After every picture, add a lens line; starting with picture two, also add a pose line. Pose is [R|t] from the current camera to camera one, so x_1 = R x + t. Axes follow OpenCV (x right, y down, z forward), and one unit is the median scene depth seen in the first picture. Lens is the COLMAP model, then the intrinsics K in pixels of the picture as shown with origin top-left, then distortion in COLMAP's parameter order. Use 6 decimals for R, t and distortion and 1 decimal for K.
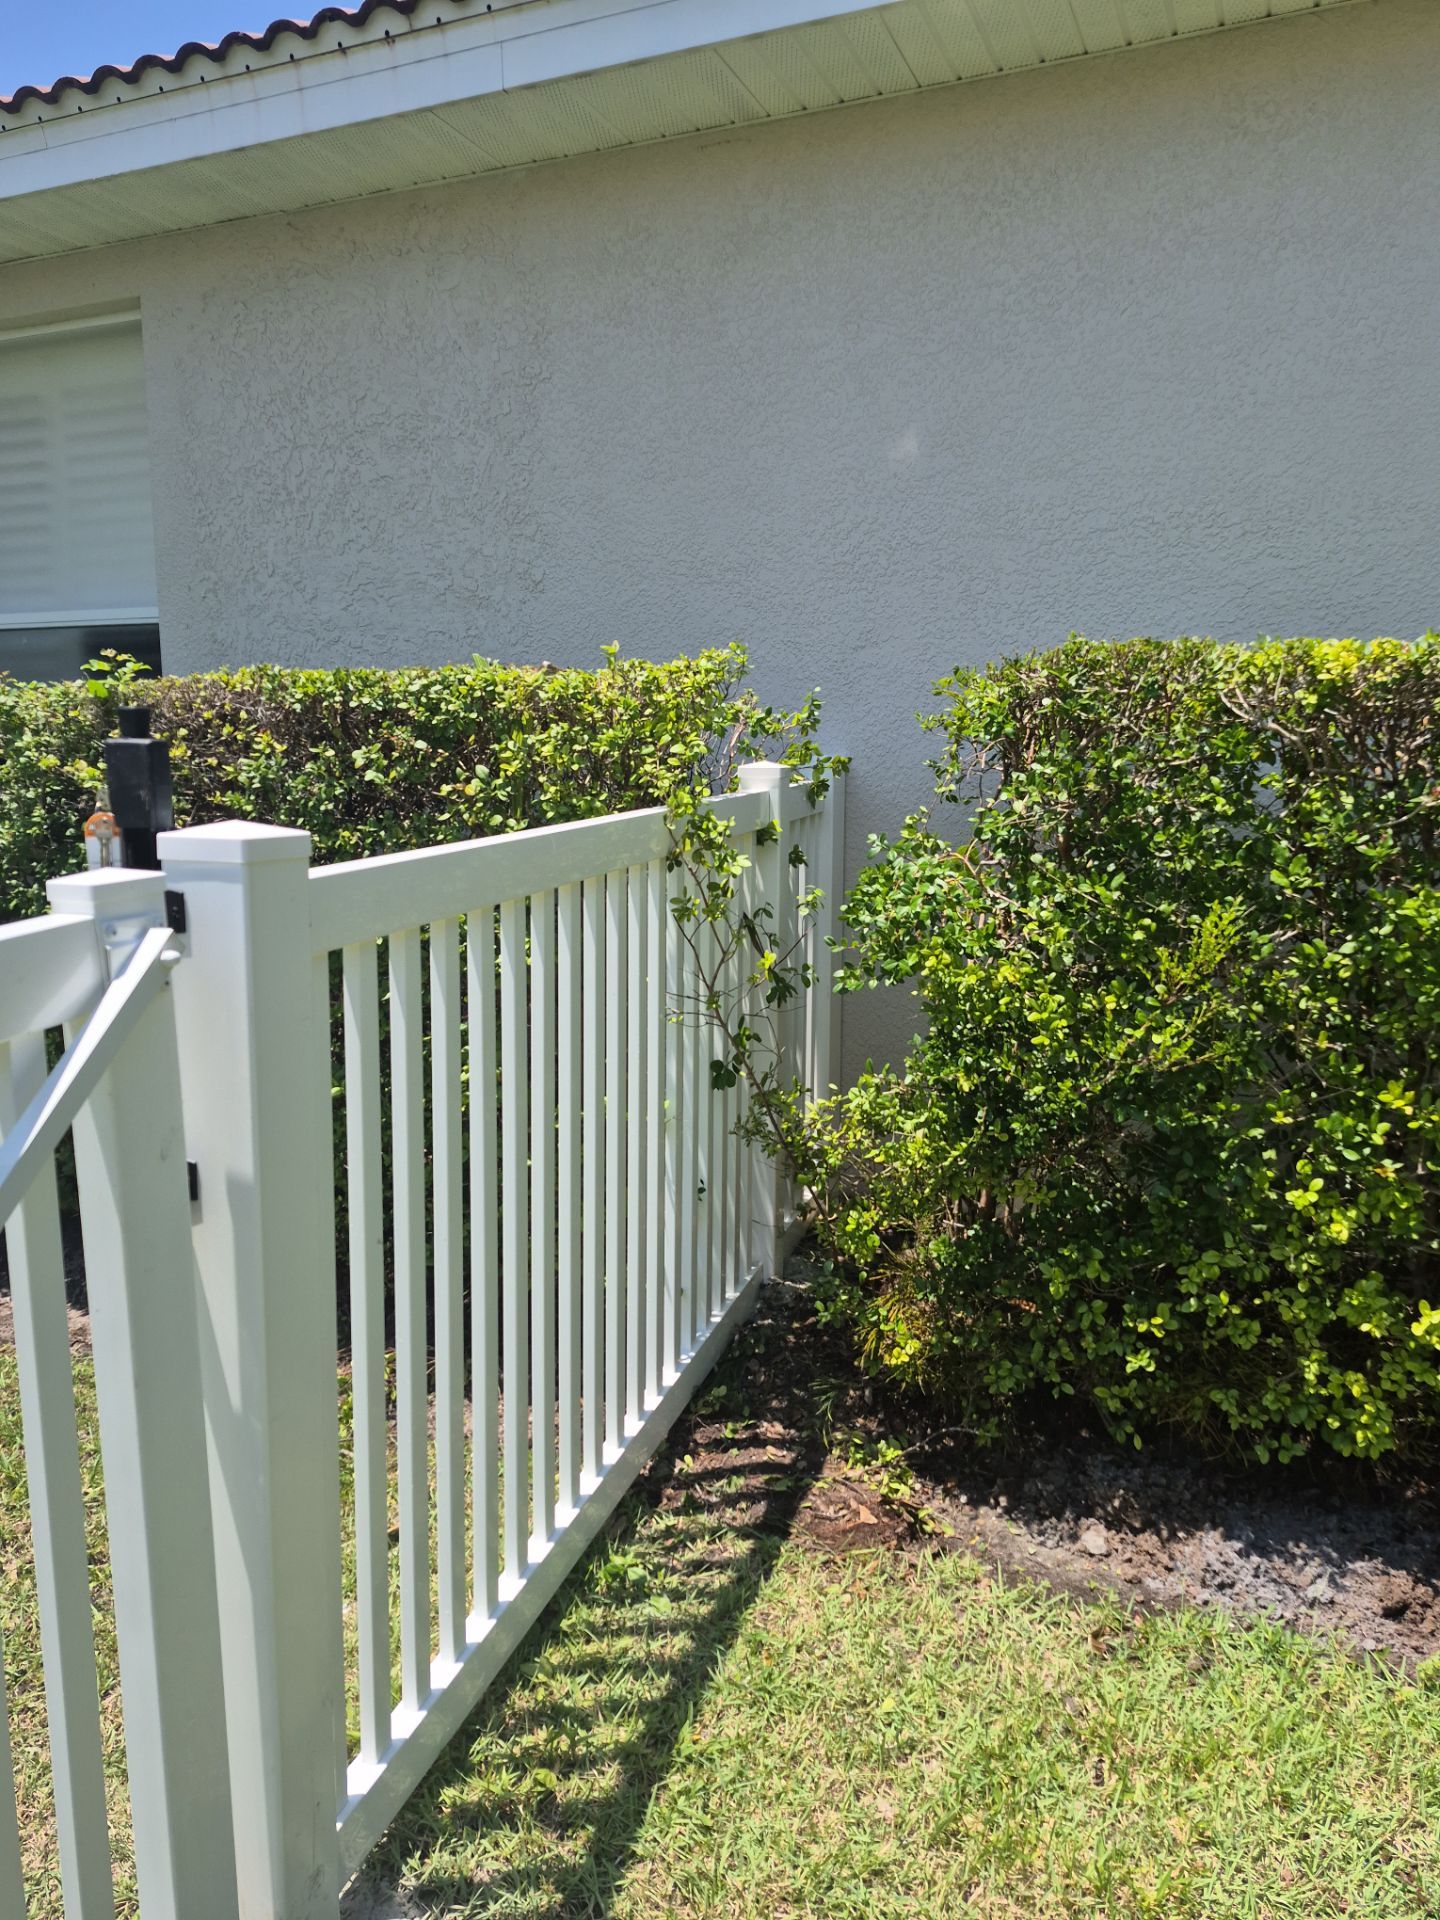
lens RADIAL K [[1340.5, 0, 772.3], [0, 1340.5, 927.4], [0, 0, 1]] dist [0.099833, -0.116114]
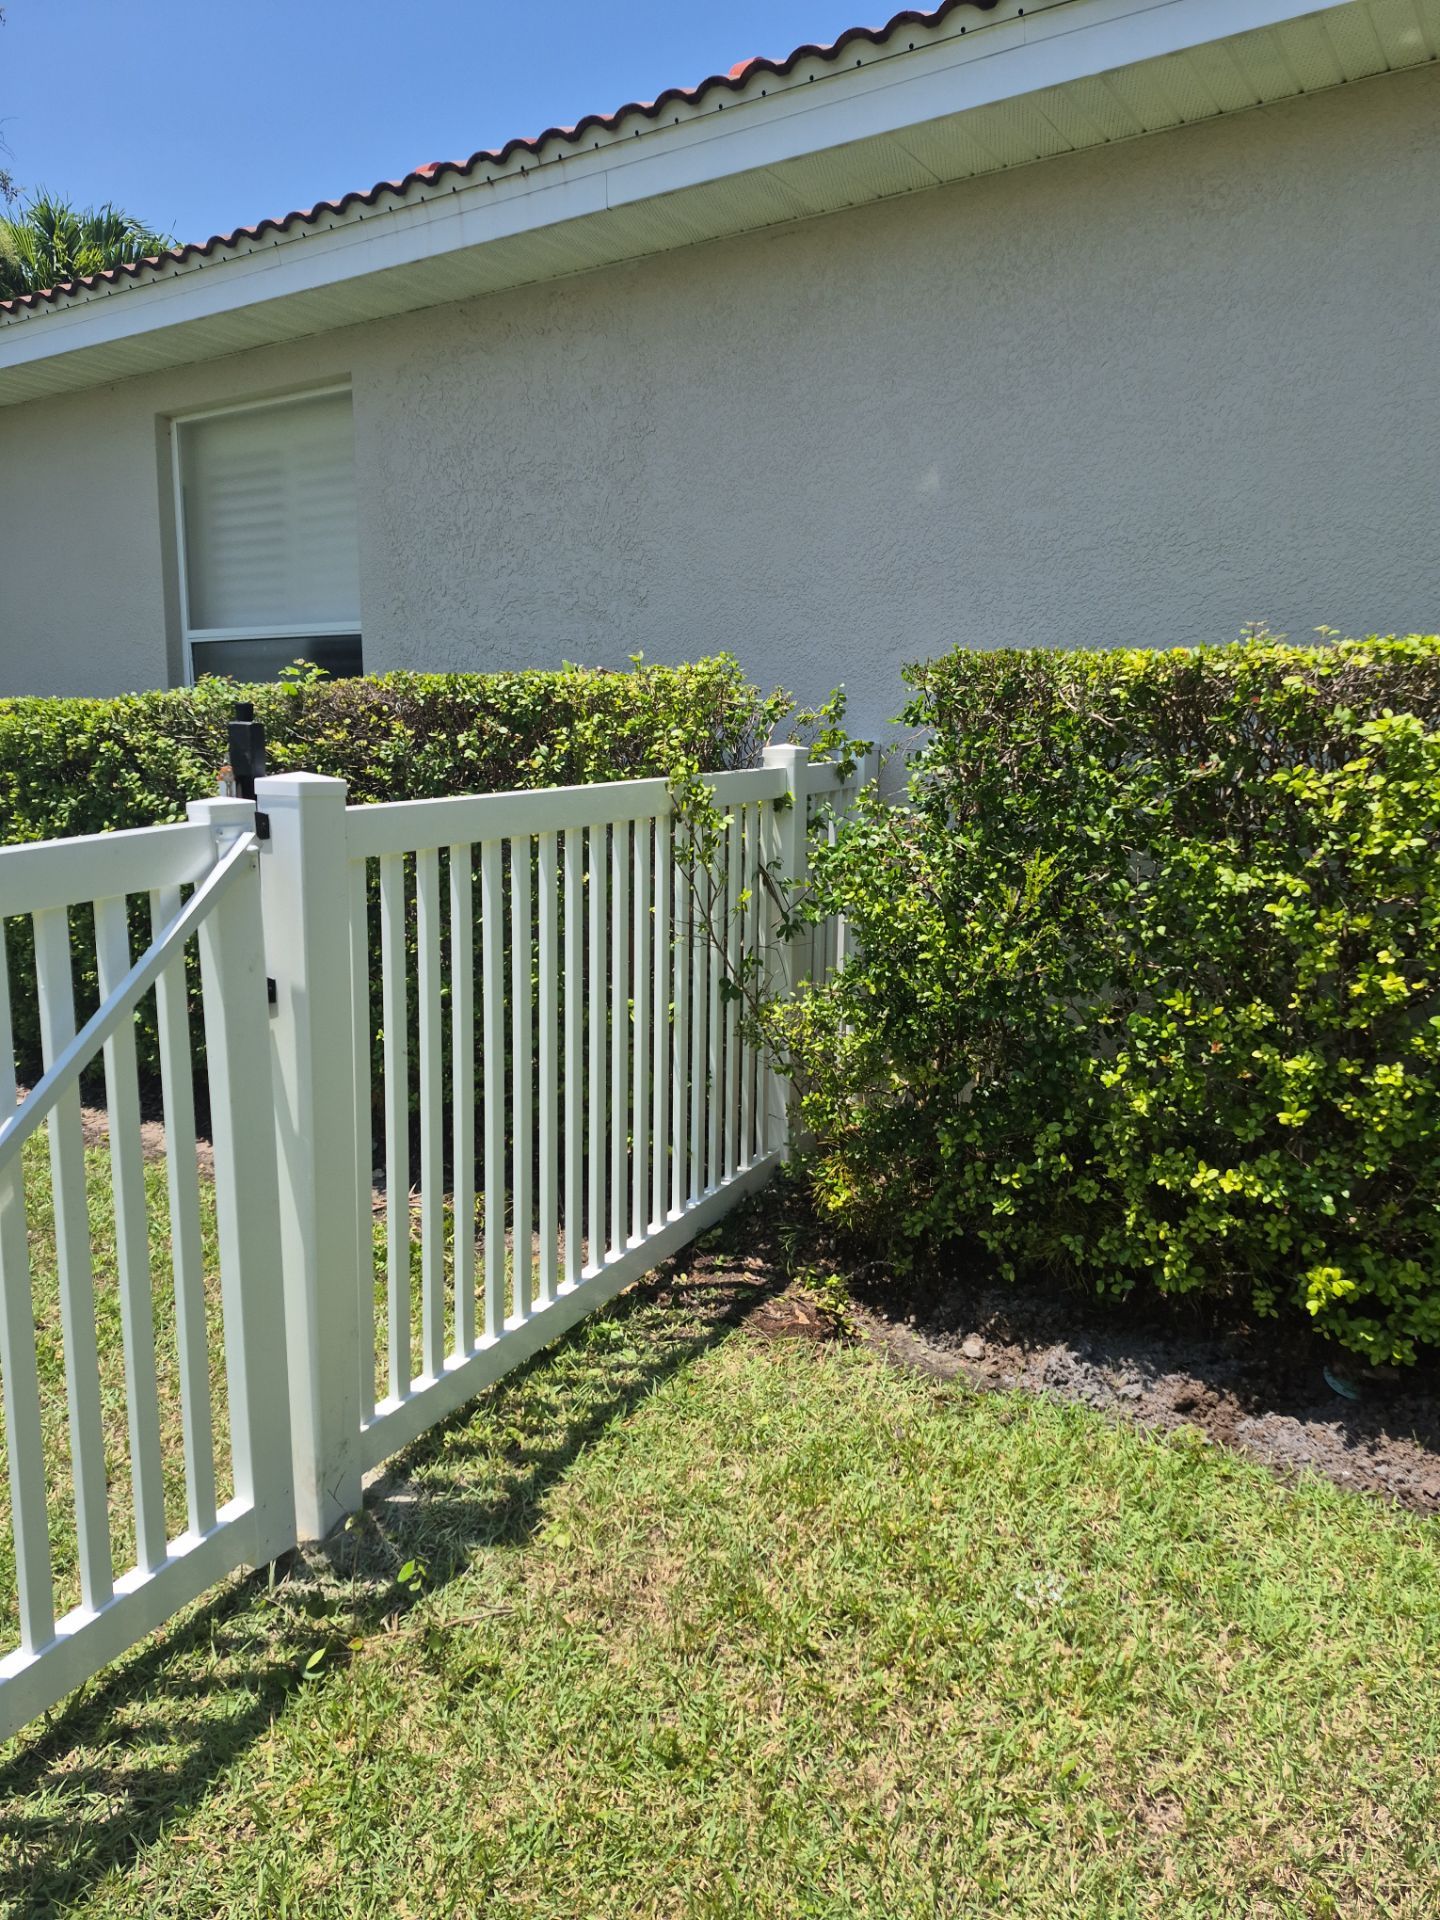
lens RADIAL K [[1331.3, 0, 762.4], [0, 1331.3, 917.4], [0, 0, 1]] dist [0.129012, -0.178322]
pose [[0.984631, 0.024746, -0.172885, 0.226331], [-0.024710, 0.999692, 0.002362, 0.040528], [0.172890, 0.001946, 0.984939, -0.260903]]
